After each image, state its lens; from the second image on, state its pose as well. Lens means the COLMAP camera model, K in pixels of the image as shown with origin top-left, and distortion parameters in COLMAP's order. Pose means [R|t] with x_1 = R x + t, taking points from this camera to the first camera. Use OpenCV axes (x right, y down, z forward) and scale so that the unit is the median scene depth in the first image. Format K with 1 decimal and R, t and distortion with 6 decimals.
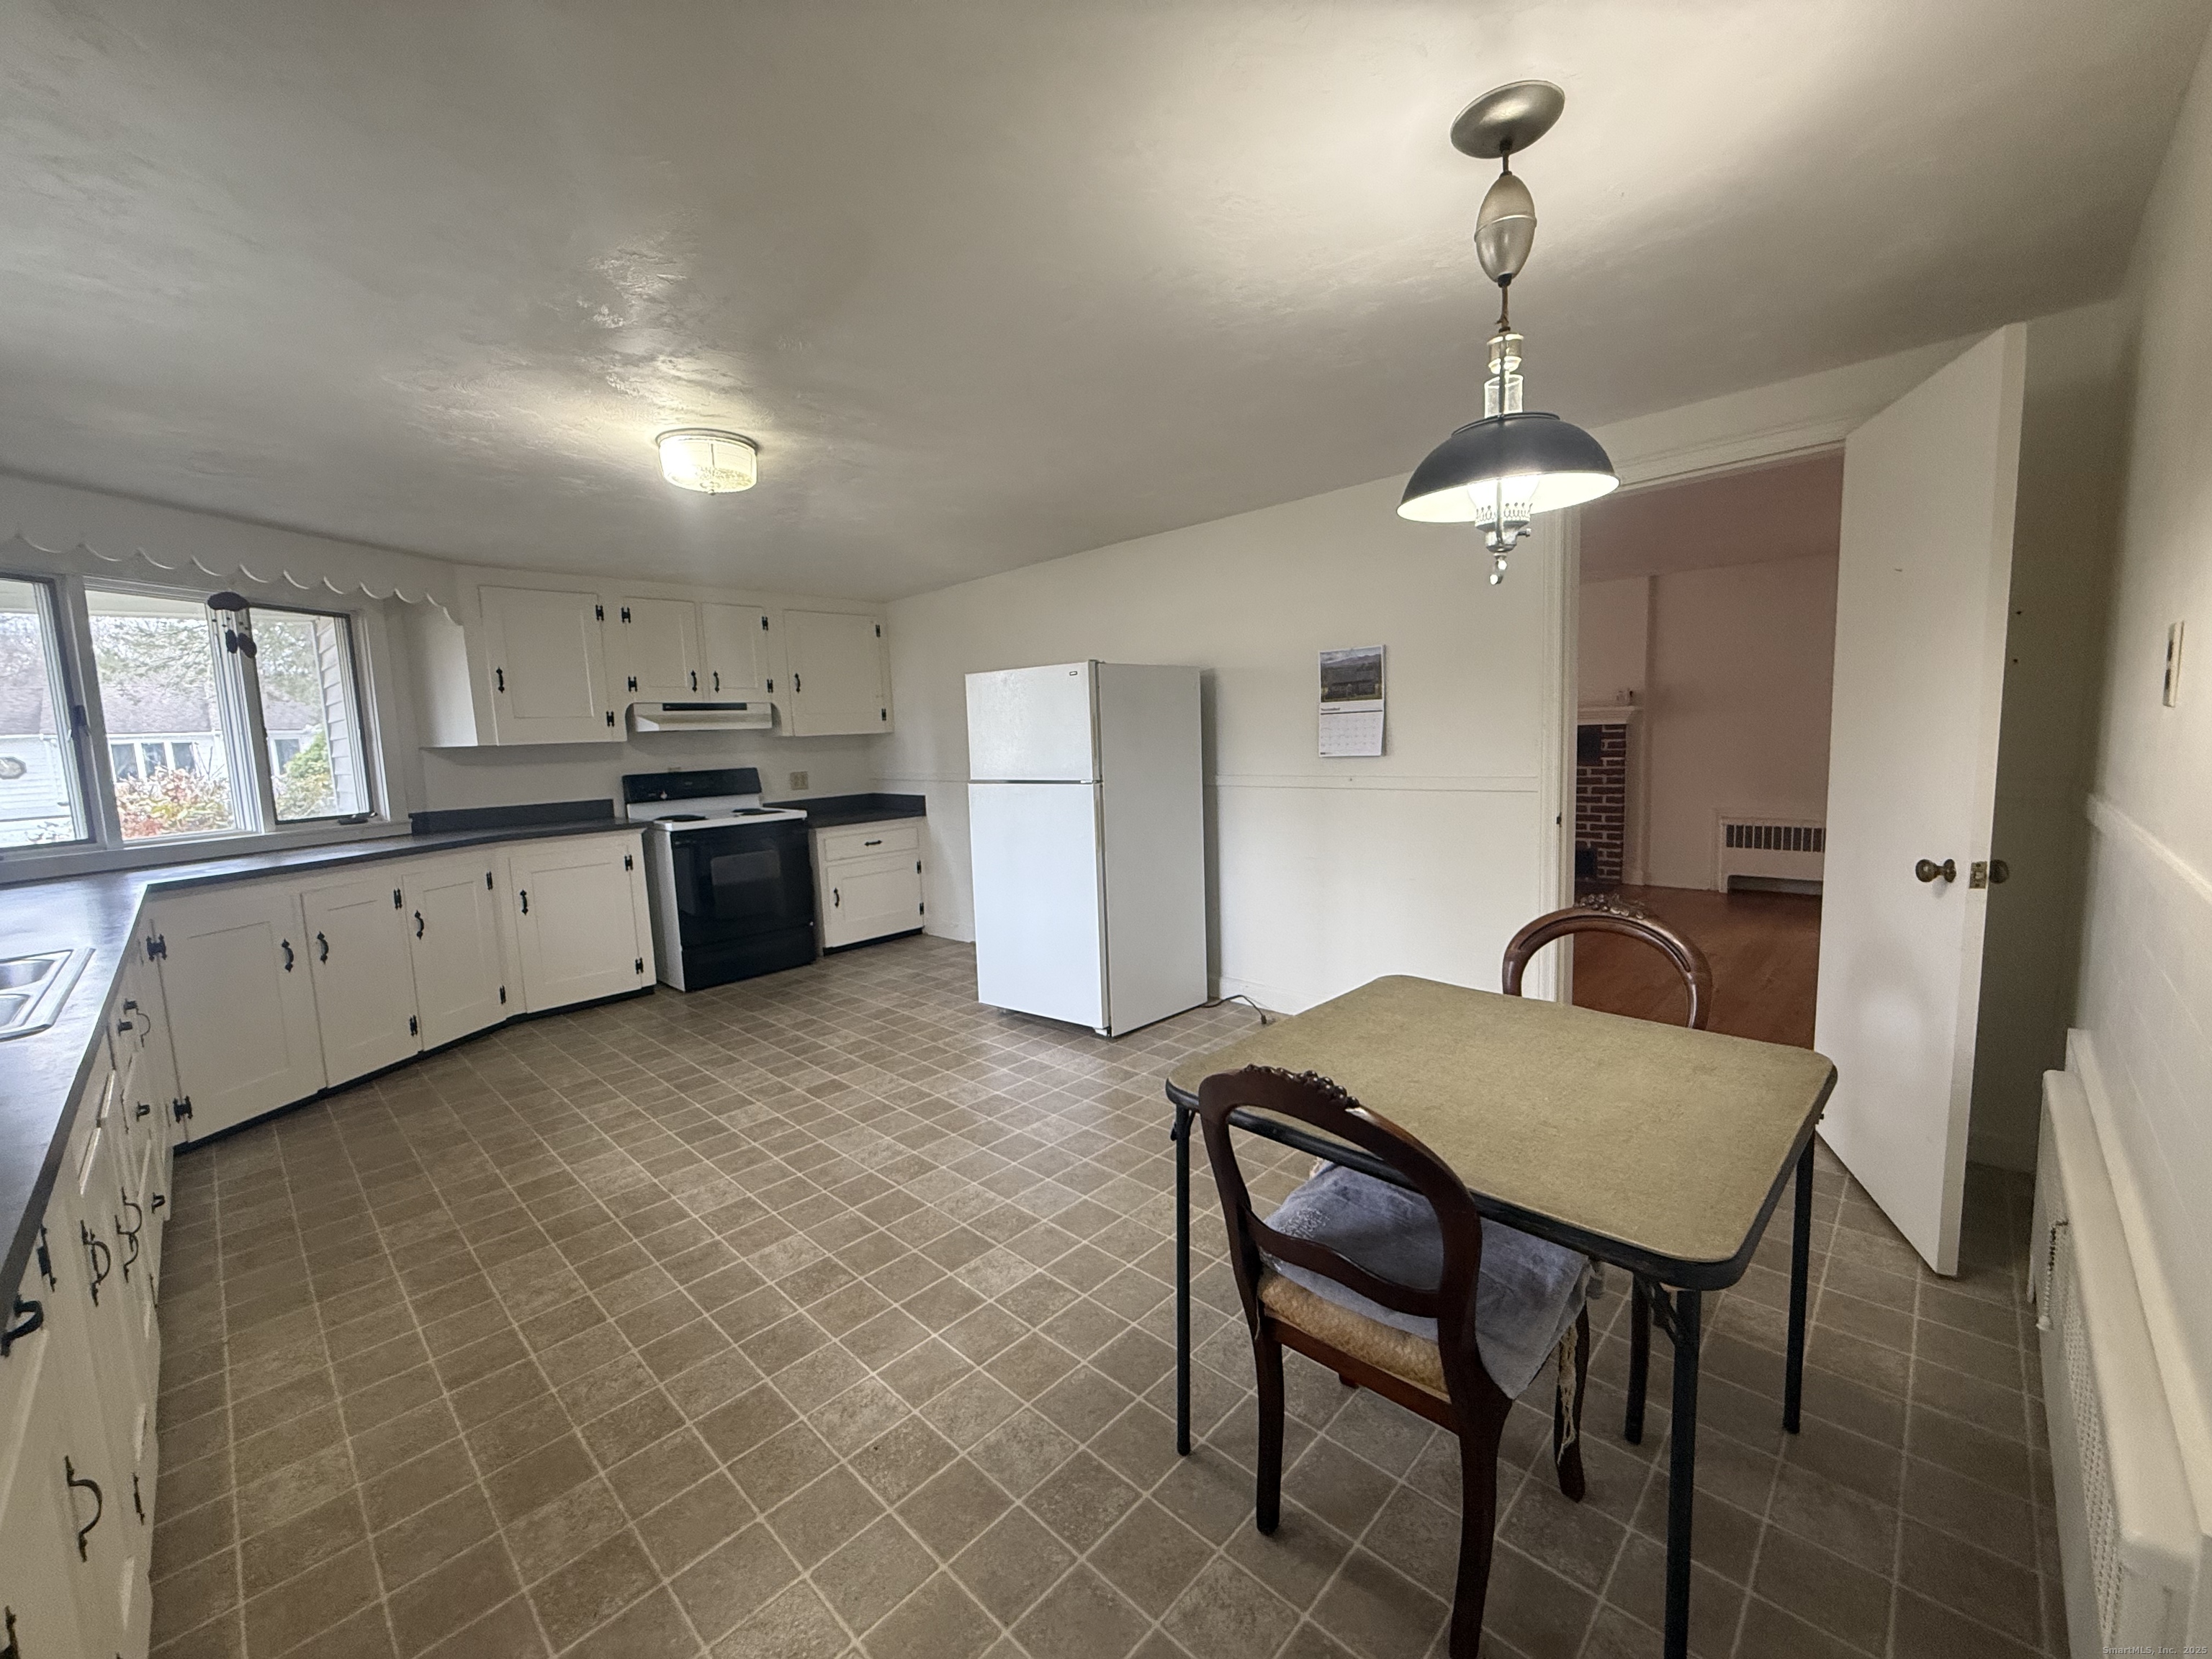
lens RADIAL K [[878.9, 0, 1097.0], [0, 878.9, 829.9], [0, 0, 1]] dist [0.000994, 0.000476]
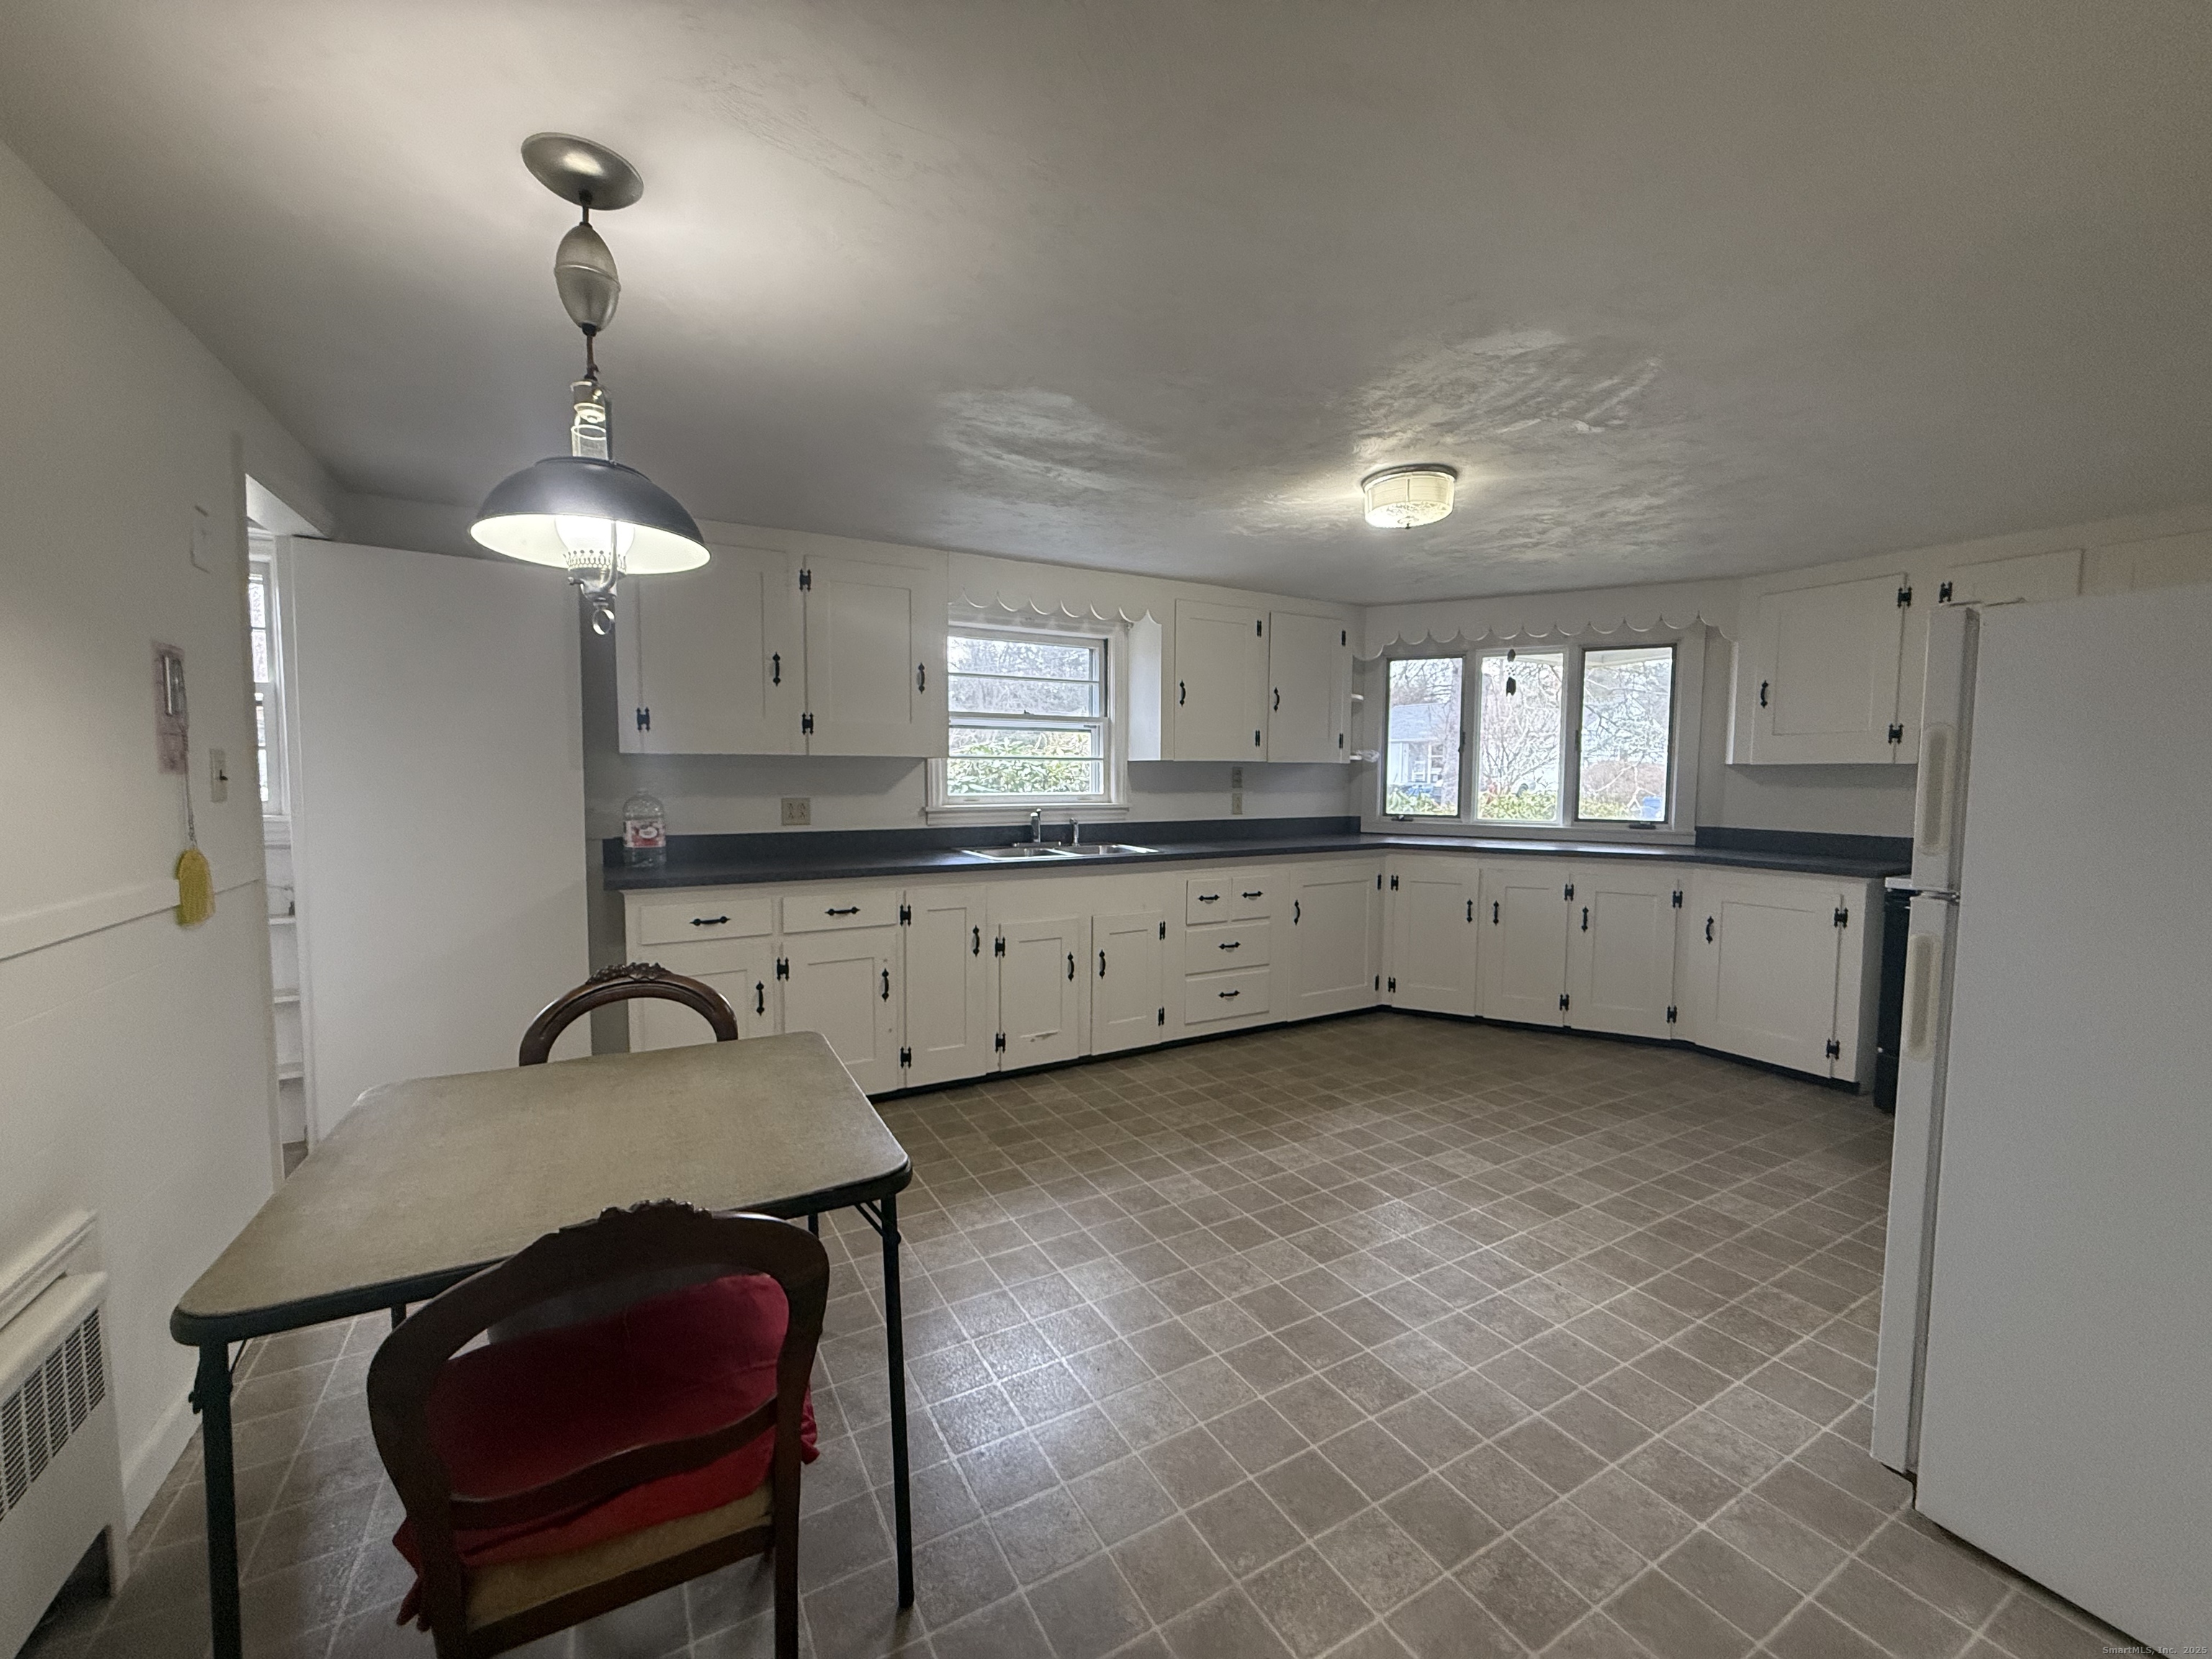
lens RADIAL K [[878.9, 0, 1105.9], [0, 878.9, 830.3], [0, 0, 1]] dist [0.000994, 0.000476]
pose [[-0.269751, 0.102457, -0.957464, 0.482493], [-0.100715, 0.985867, 0.133872, -0.097209], [0.957648, 0.132543, -0.255620, 0.691823]]
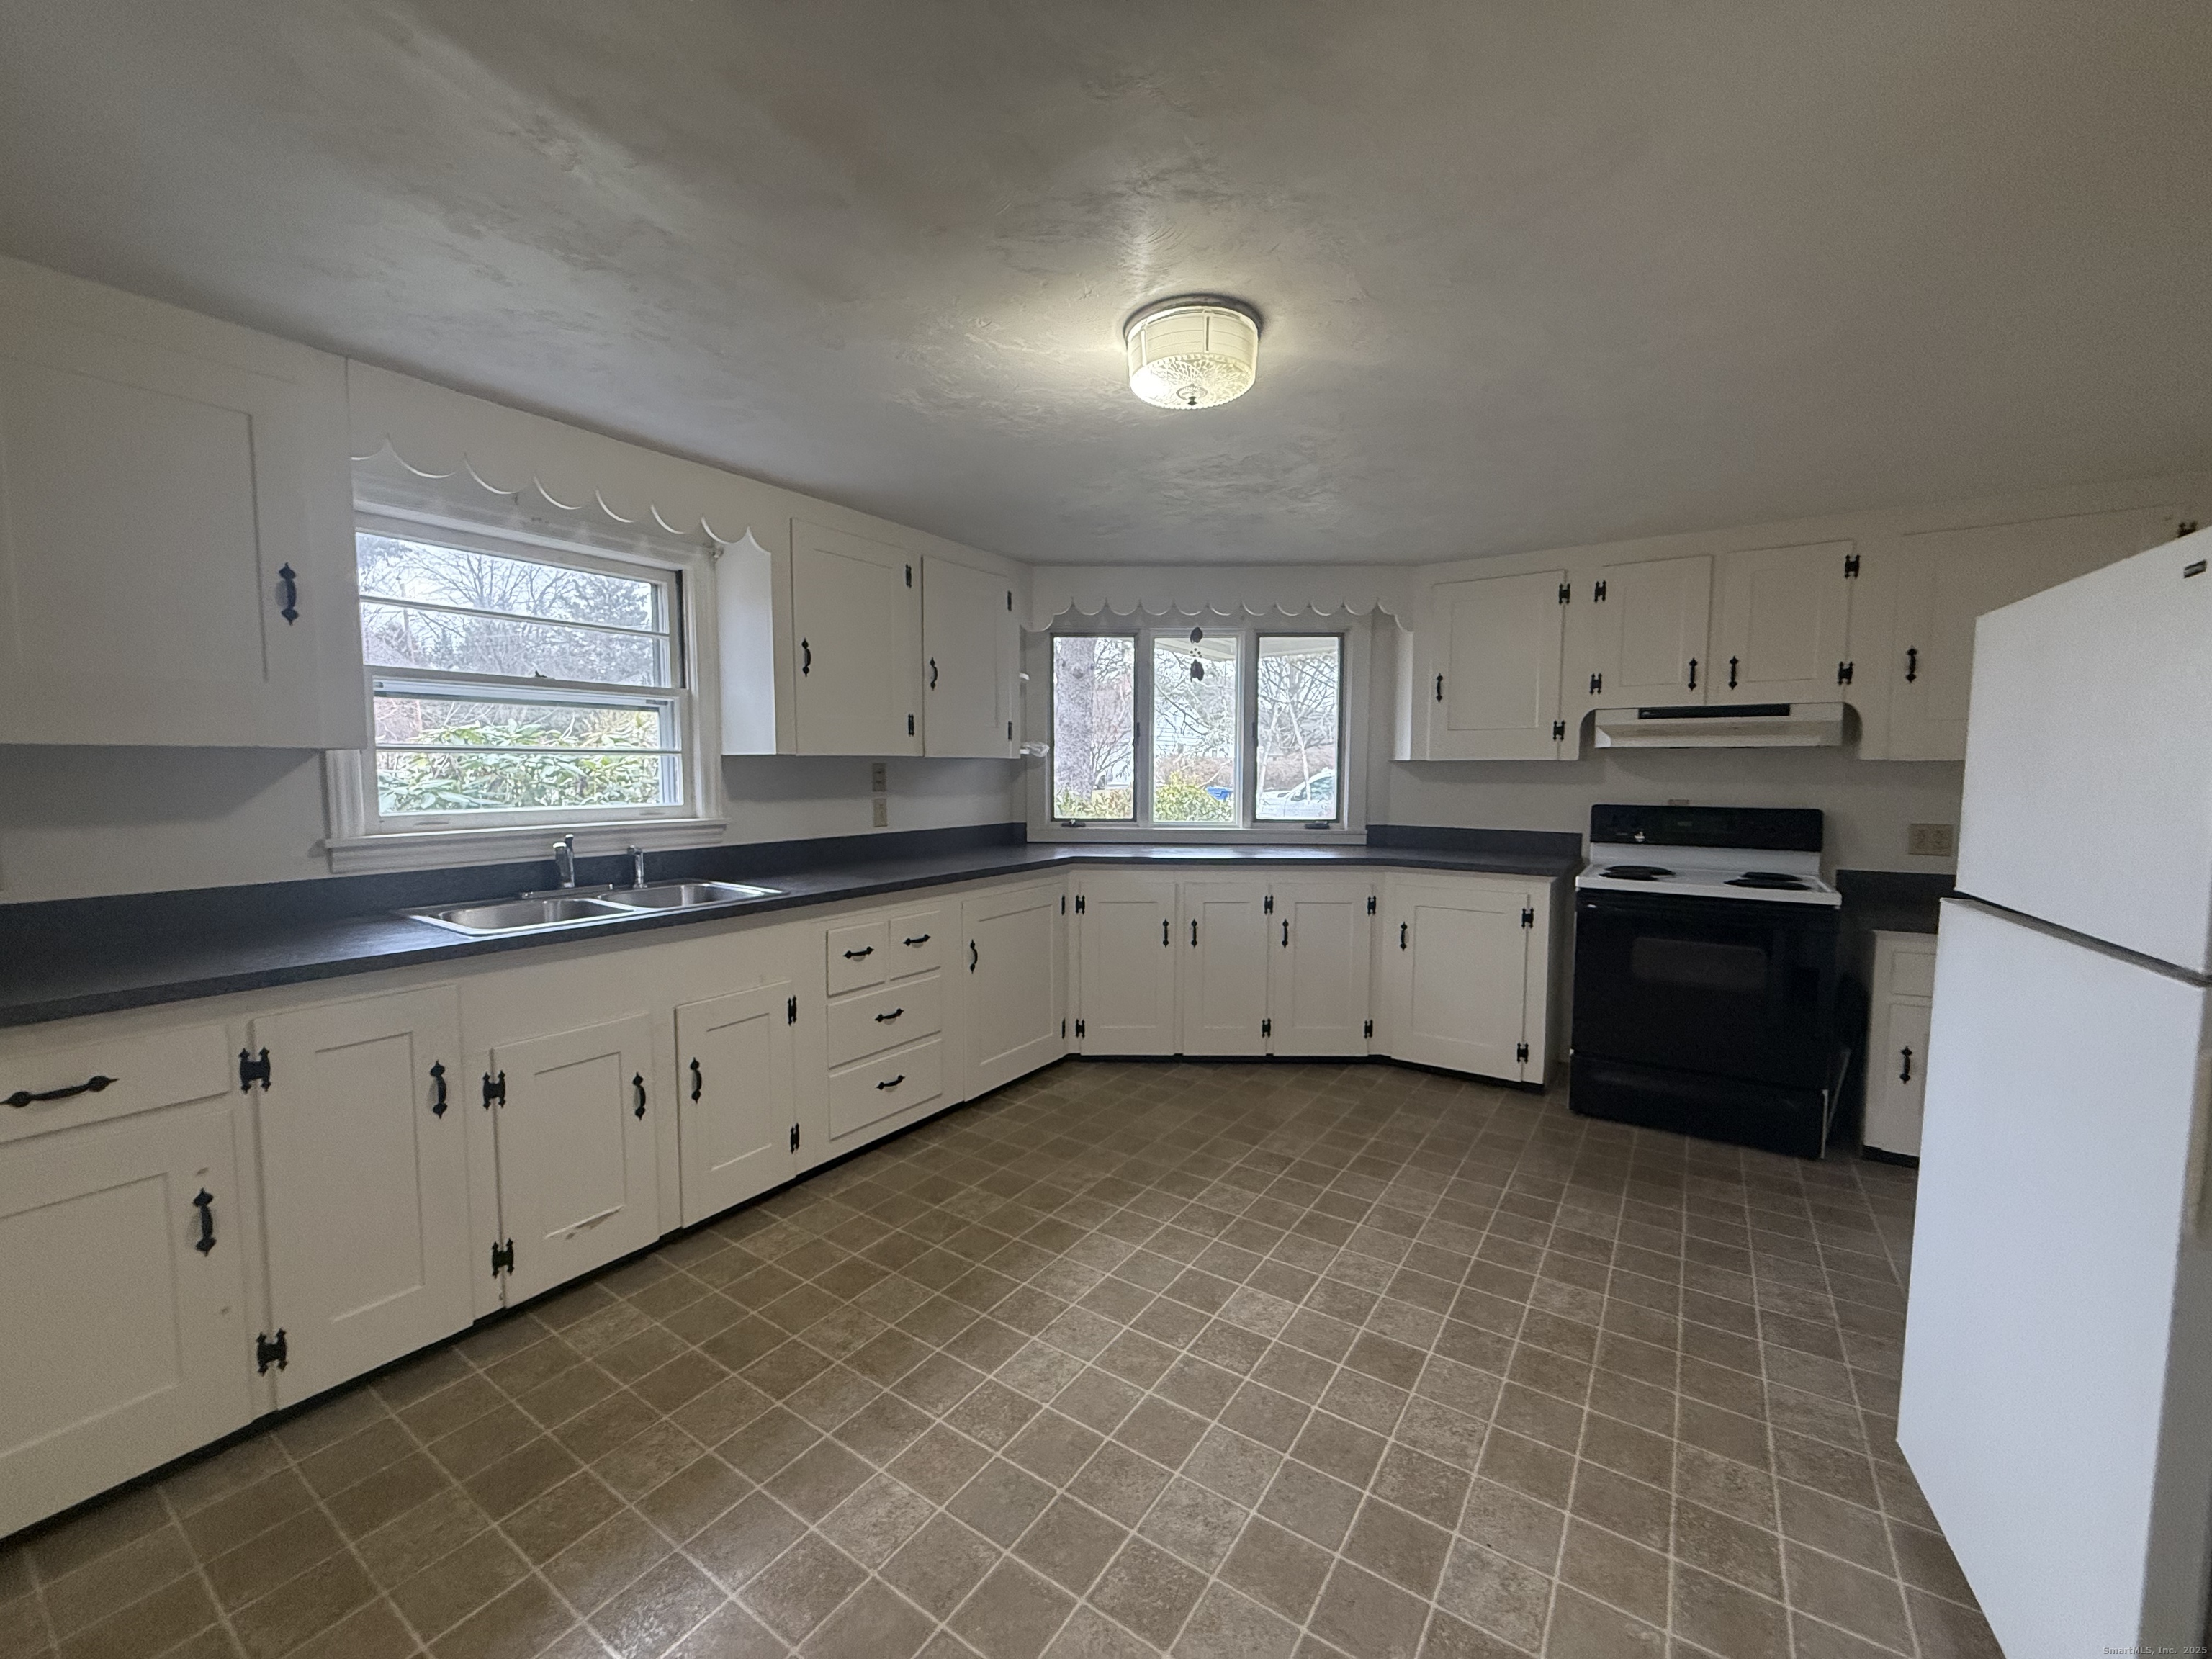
lens RADIAL K [[878.9, 0, 1101.5], [0, 878.9, 830.5], [0, 0, 1]] dist [0.000994, 0.000476]
pose [[0.179137, 0.111318, -0.977506, 0.176330], [-0.117483, 0.988889, 0.091084, -0.079406], [0.976784, 0.098524, 0.190224, 0.594994]]
